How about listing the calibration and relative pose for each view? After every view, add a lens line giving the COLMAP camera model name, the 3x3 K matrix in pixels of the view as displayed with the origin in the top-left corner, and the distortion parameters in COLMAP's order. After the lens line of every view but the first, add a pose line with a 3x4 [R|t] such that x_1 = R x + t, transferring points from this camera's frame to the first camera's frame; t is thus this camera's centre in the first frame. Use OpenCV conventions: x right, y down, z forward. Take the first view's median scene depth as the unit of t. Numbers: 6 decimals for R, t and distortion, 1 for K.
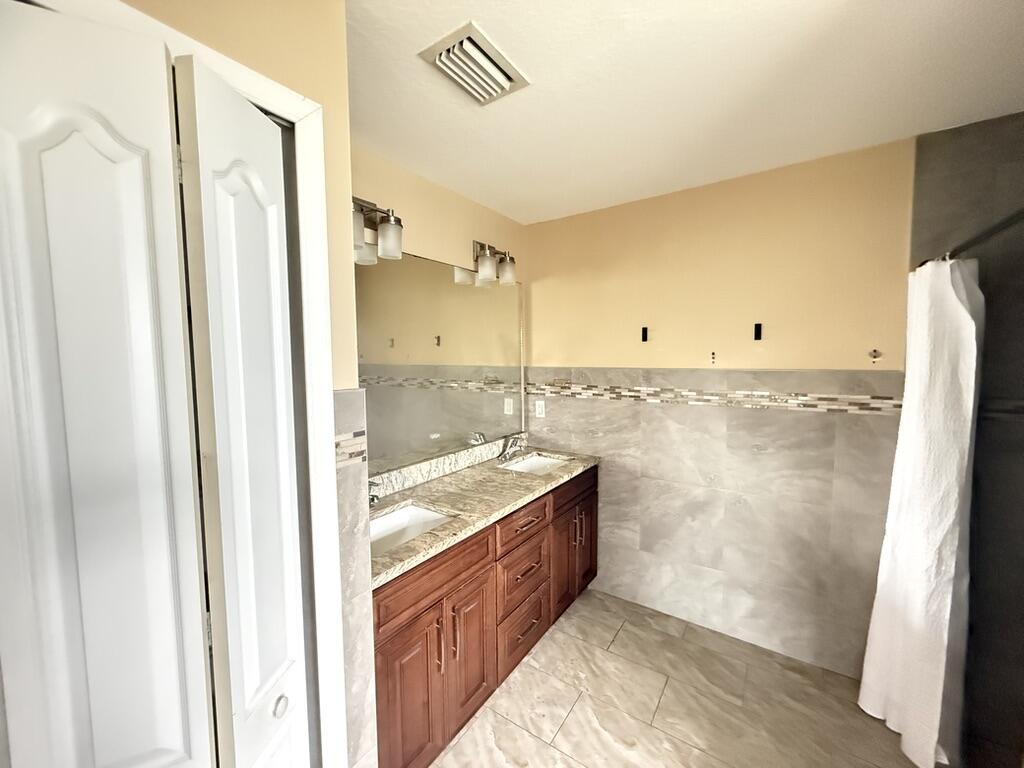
lens RADIAL K [[411.7, 0, 510.7], [0, 411.7, 384.7], [0, 0, 1]] dist [0.006843, 0.000108]
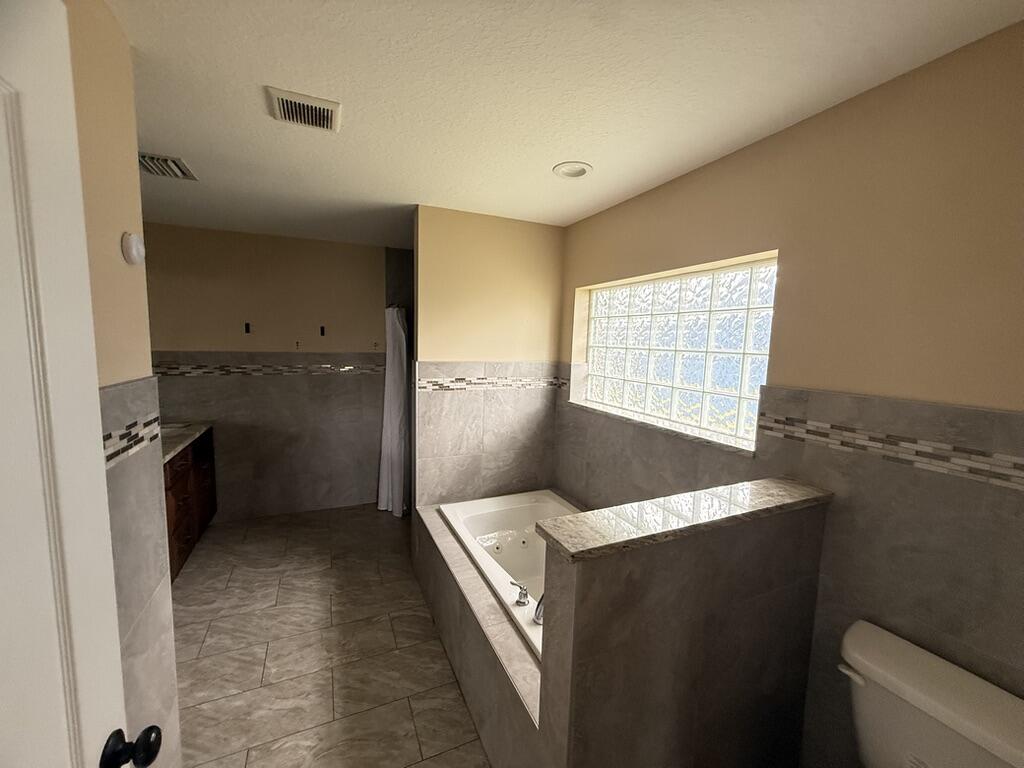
lens RADIAL K [[411.7, 0, 510.7], [0, 411.7, 384.7], [0, 0, 1]] dist [0.006843, 0.000108]
pose [[0.518804, -0.072776, 0.851790, -0.491321], [0.033622, 0.997336, 0.064733, 0.012827], [-0.854232, -0.004945, 0.519868, -0.591354]]
